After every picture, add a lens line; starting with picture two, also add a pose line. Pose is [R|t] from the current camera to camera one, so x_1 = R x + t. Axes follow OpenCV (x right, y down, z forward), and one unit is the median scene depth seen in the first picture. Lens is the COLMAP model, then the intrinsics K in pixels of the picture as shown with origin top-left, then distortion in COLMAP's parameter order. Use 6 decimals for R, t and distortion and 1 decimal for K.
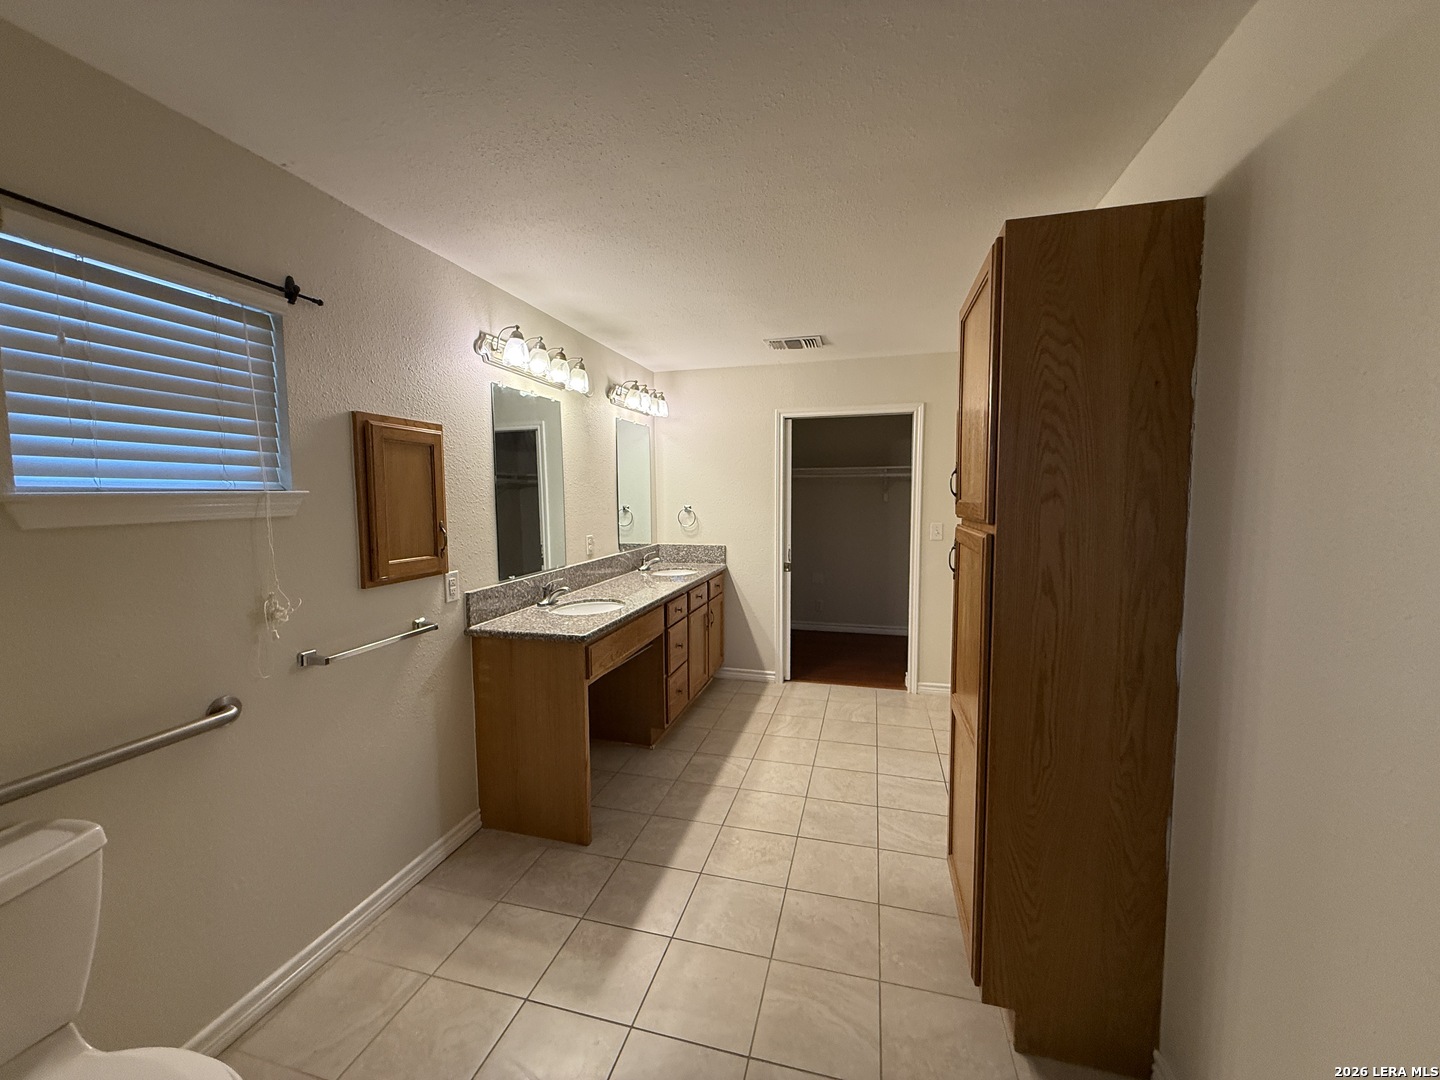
lens RADIAL K [[578.2, 0, 718.4], [0, 578.2, 539.0], [0, 0, 1]] dist [-0.000217, 0.000336]
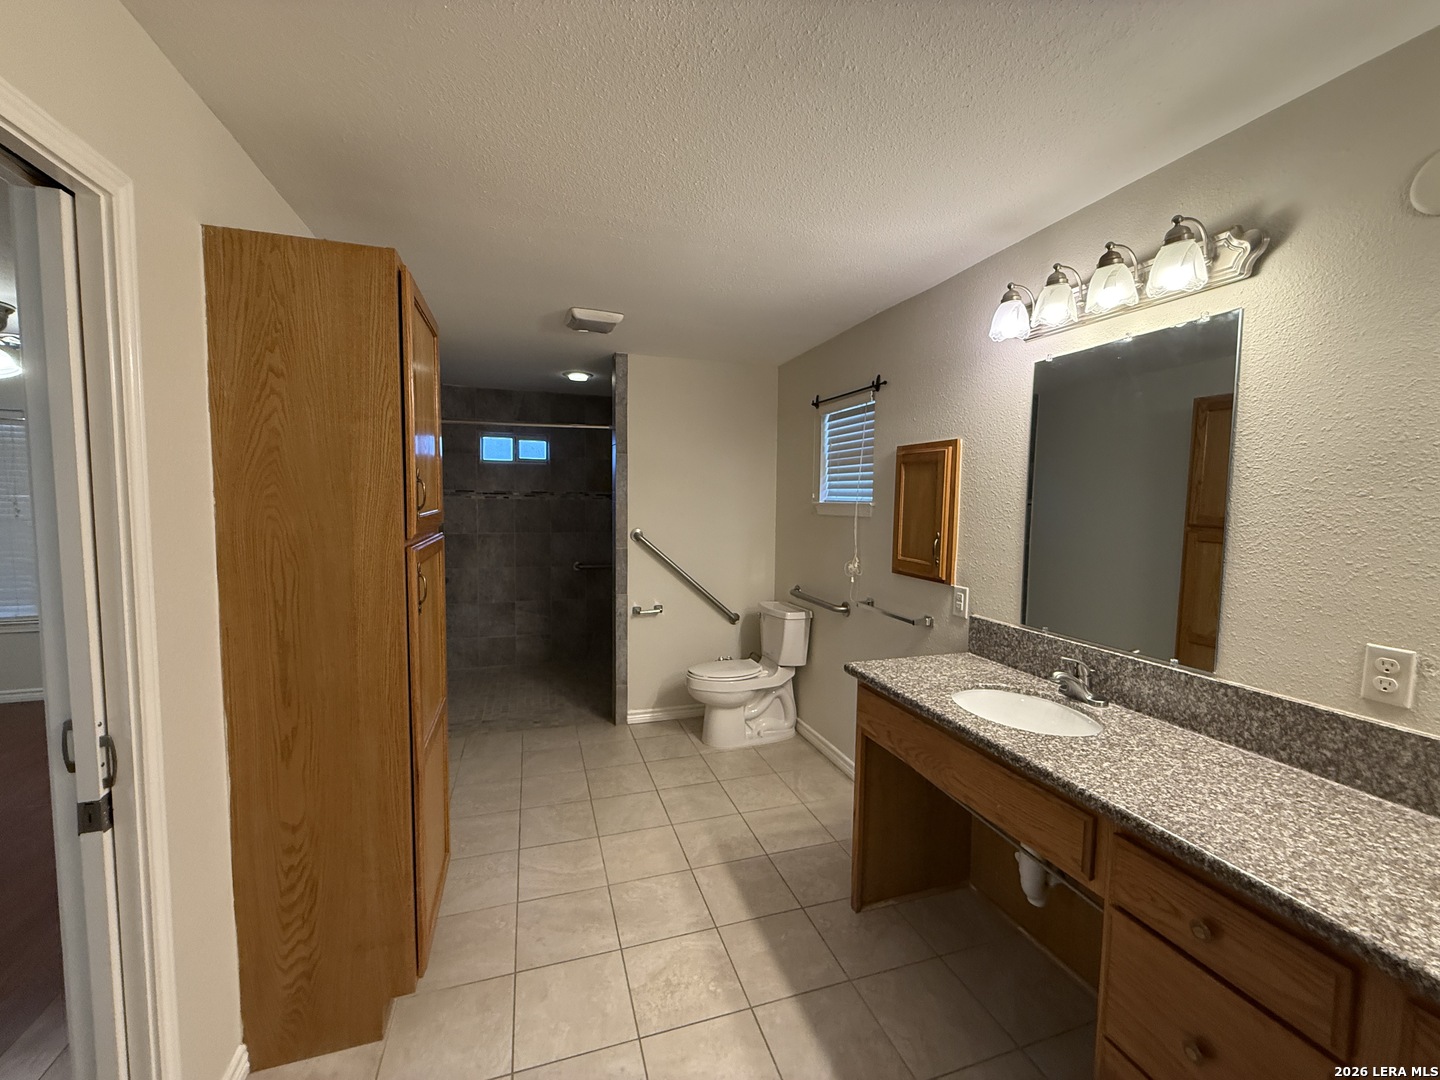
lens RADIAL K [[578.2, 0, 717.4], [0, 578.2, 537.4], [0, 0, 1]] dist [-0.000217, 0.000336]
pose [[-0.837580, 0.033981, -0.545257, 0.287948], [-0.051053, 0.988828, 0.140048, -0.098623], [0.543924, 0.145139, -0.826487, 1.084644]]
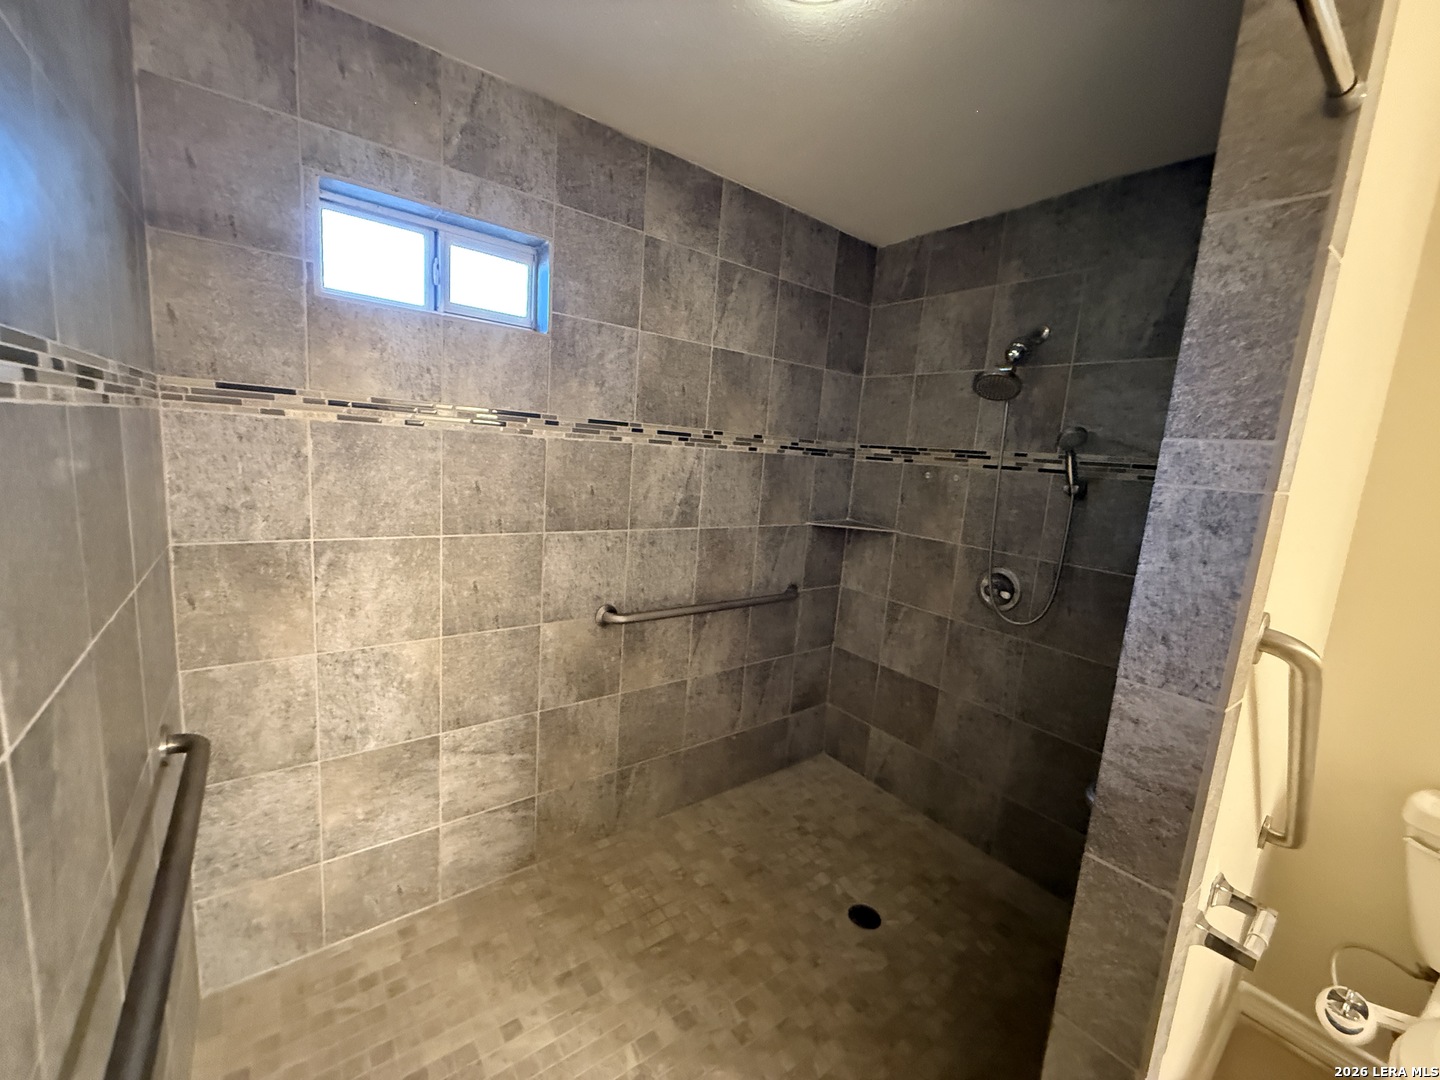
lens RADIAL K [[578.2, 0, 718.8], [0, 578.2, 539.4], [0, 0, 1]] dist [-0.000217, 0.000336]
pose [[-0.609719, 0.085439, -0.787999, 0.240132], [-0.134085, 0.968726, 0.208784, -0.064993], [0.781194, 0.232959, -0.579195, 0.711753]]
